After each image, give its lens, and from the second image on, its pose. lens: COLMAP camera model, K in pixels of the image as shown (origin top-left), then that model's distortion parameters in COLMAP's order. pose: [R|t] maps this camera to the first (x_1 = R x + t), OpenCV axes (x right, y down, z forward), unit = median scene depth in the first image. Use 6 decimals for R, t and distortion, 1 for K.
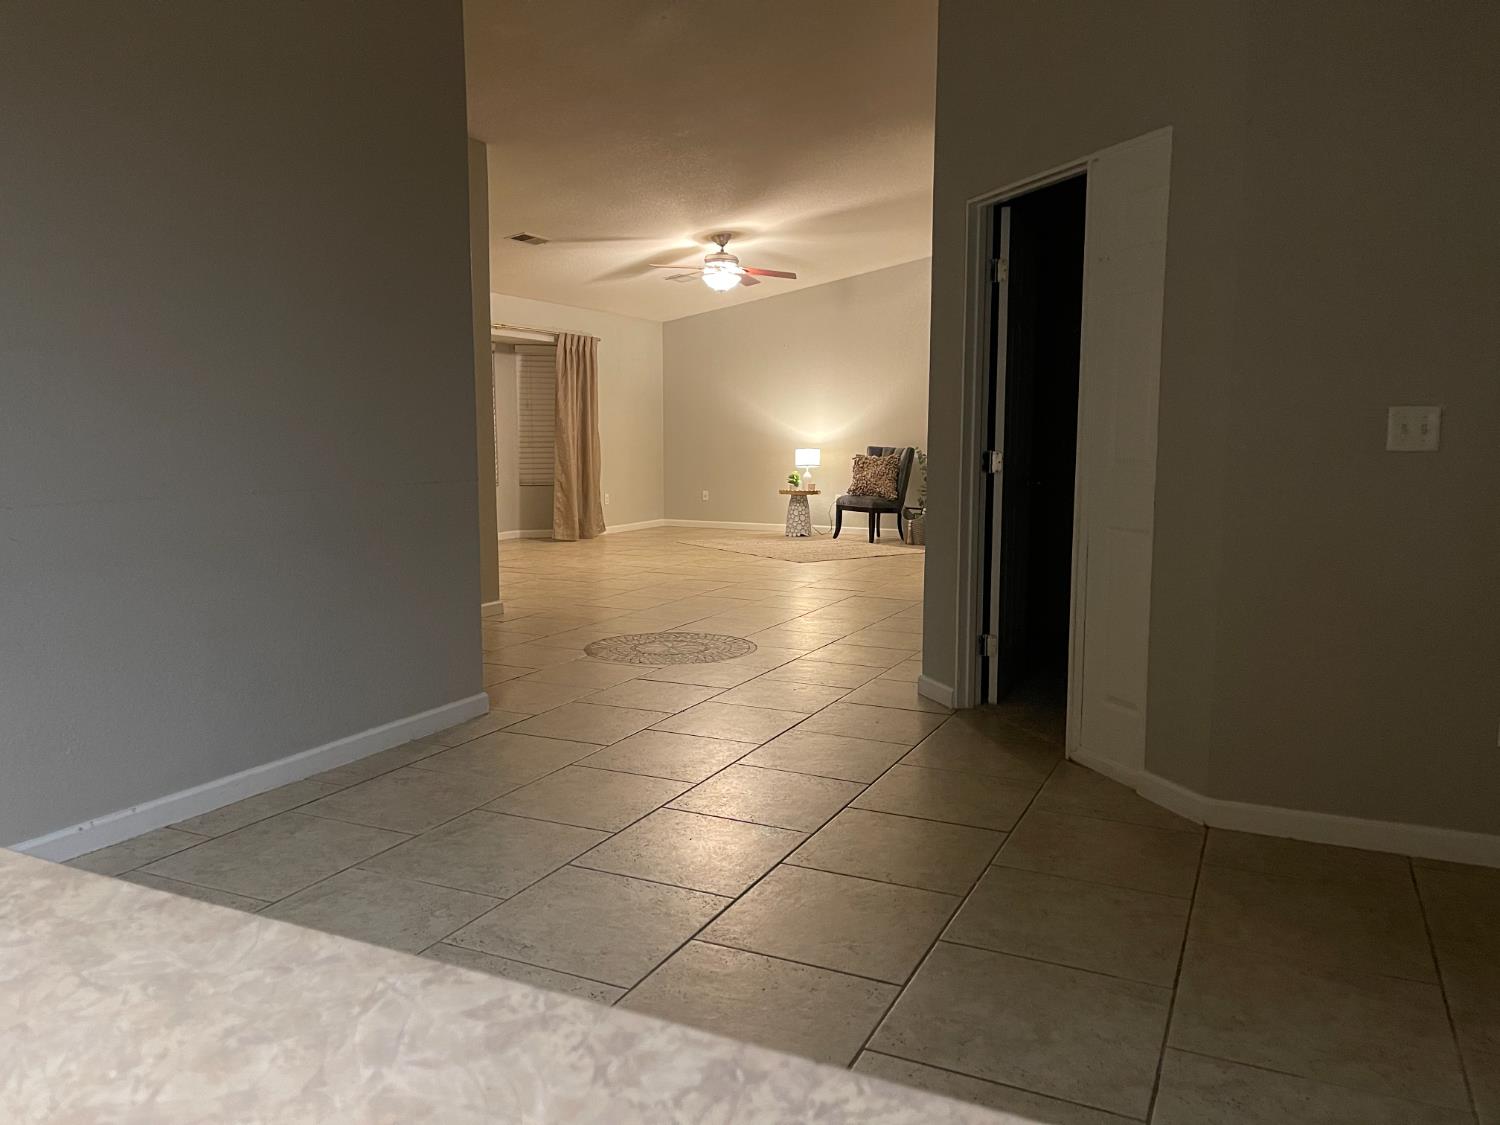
lens RADIAL K [[1137.0, 0, 743.6], [0, 1137.0, 573.9], [0, 0, 1]] dist [0.076694, -0.099263]
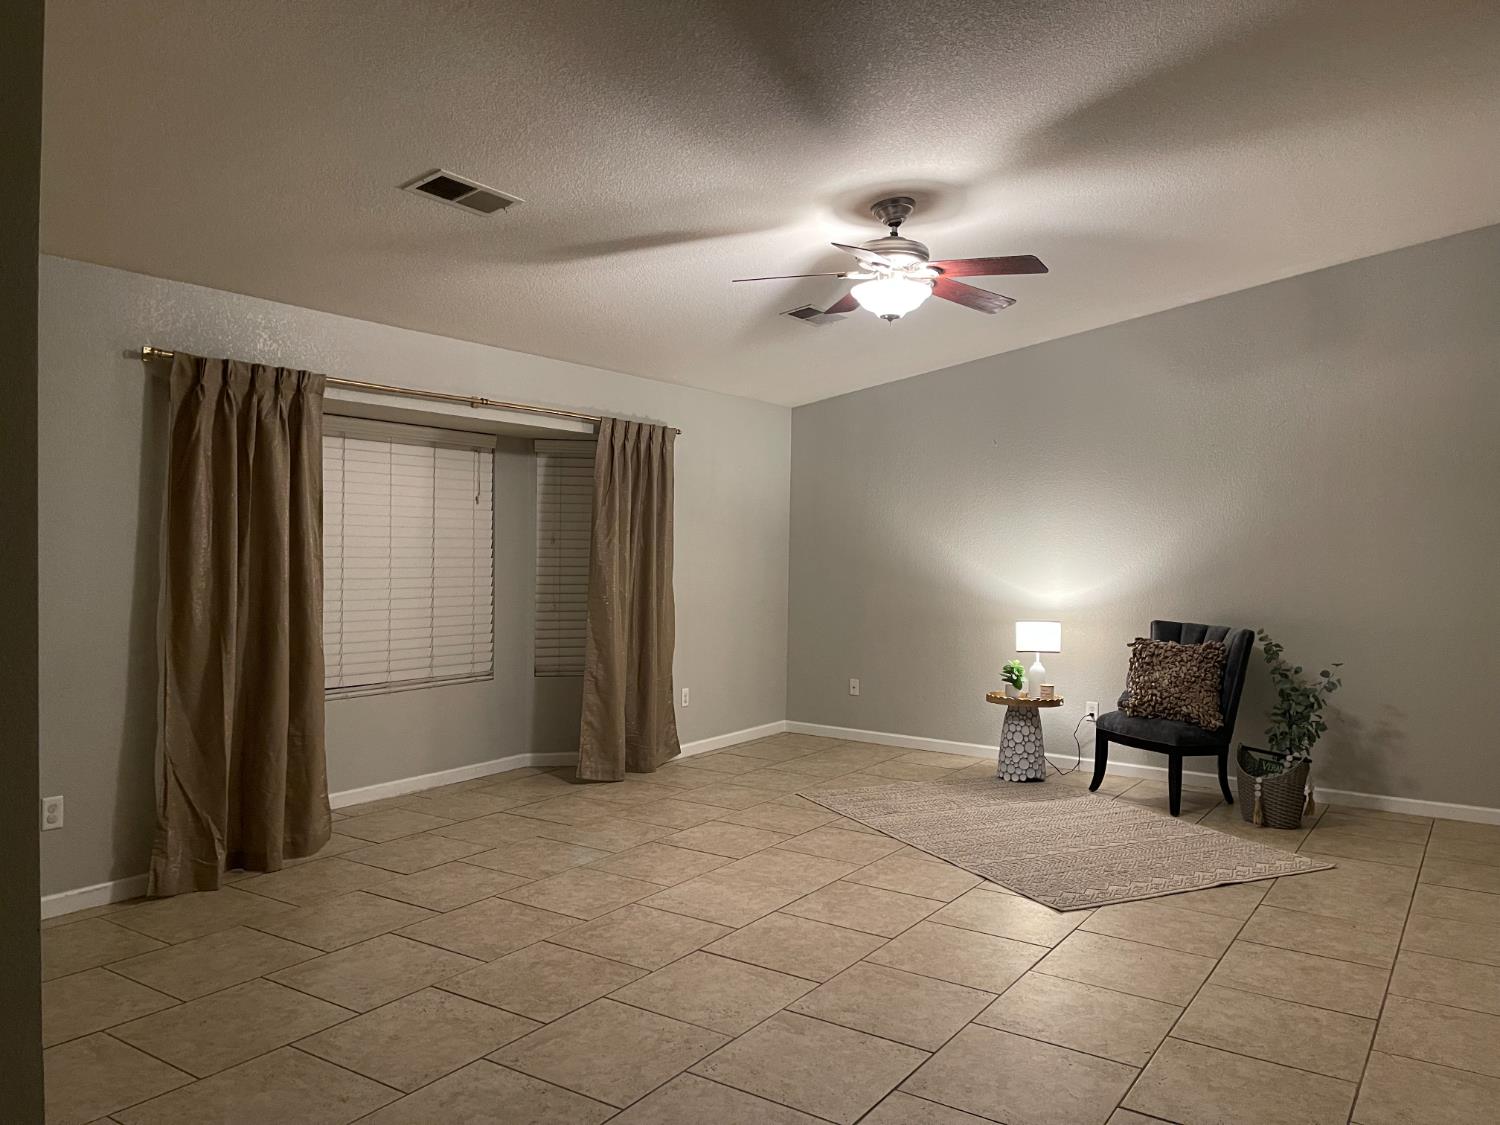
lens RADIAL K [[1137.0, 0, 736.6], [0, 1137.0, 560.5], [0, 0, 1]] dist [0.076694, -0.099263]
pose [[0.989309, 0.016120, -0.144942, -0.010263], [-0.031778, 0.993819, -0.106370, -0.079397], [0.142331, 0.109839, 0.983706, 0.444833]]
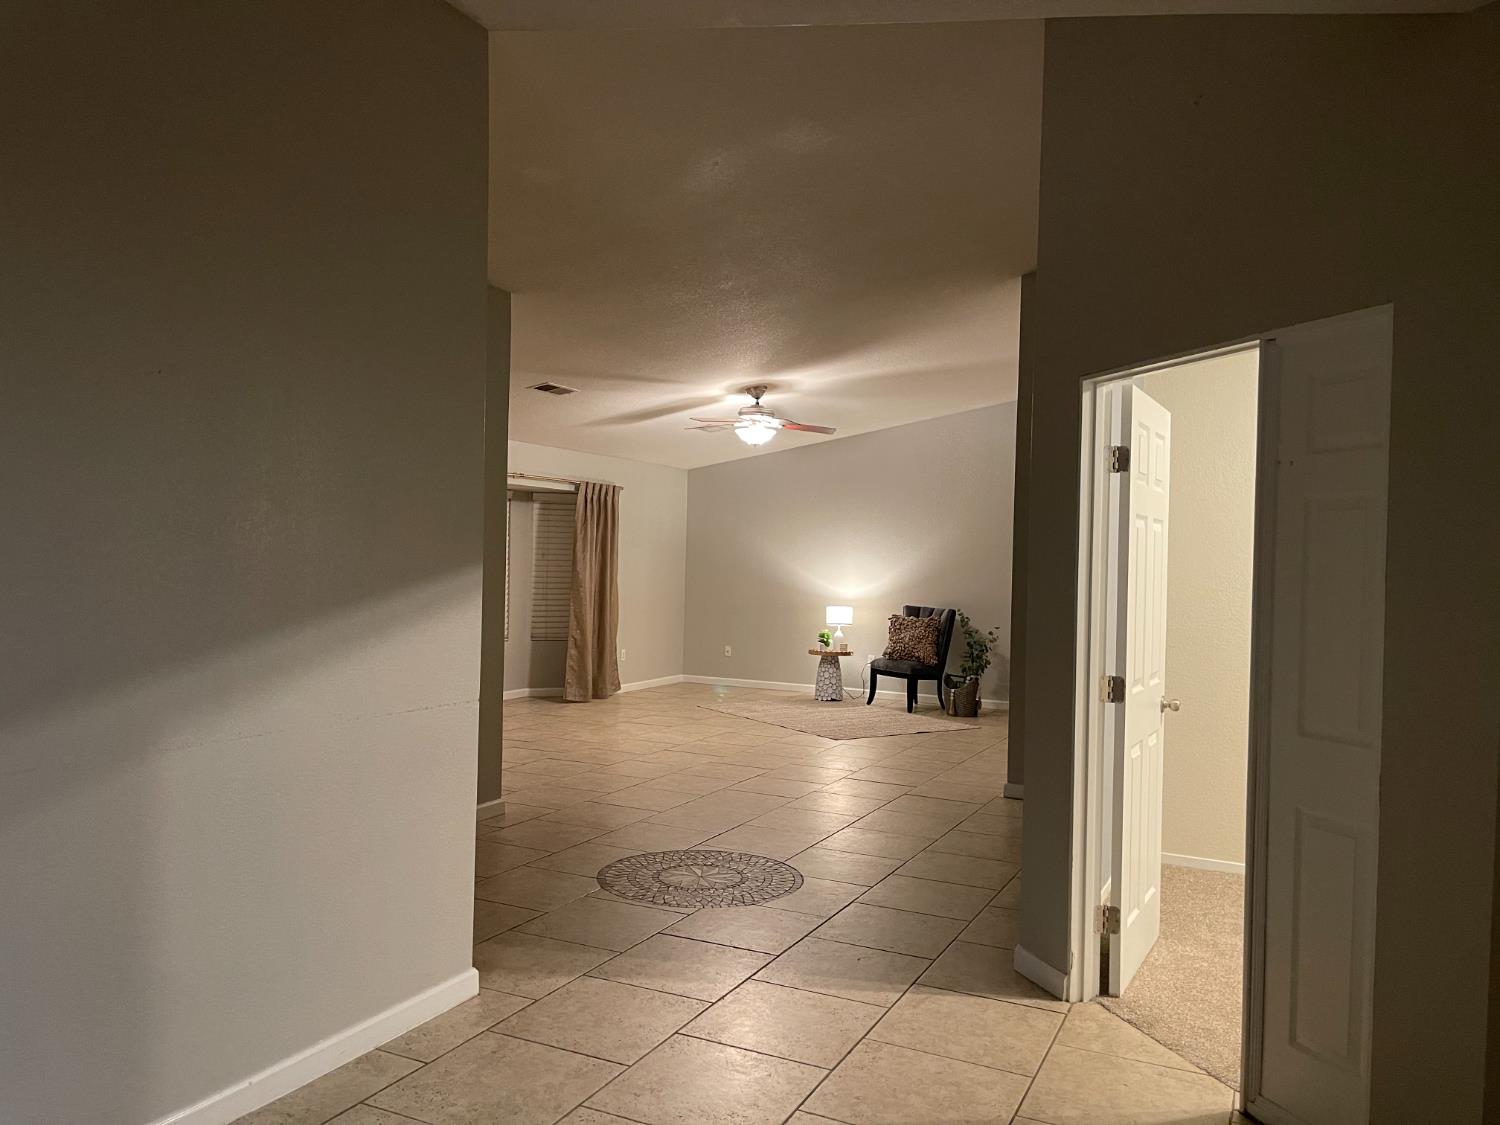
lens RADIAL K [[1137.0, 0, 737.4], [0, 1137.0, 572.6], [0, 0, 1]] dist [0.076694, -0.099263]
pose [[0.999643, 0.021428, -0.015951, -0.014220], [-0.023086, 0.993410, -0.112262, -0.032331], [0.013440, 0.112590, 0.993551, 0.071235]]
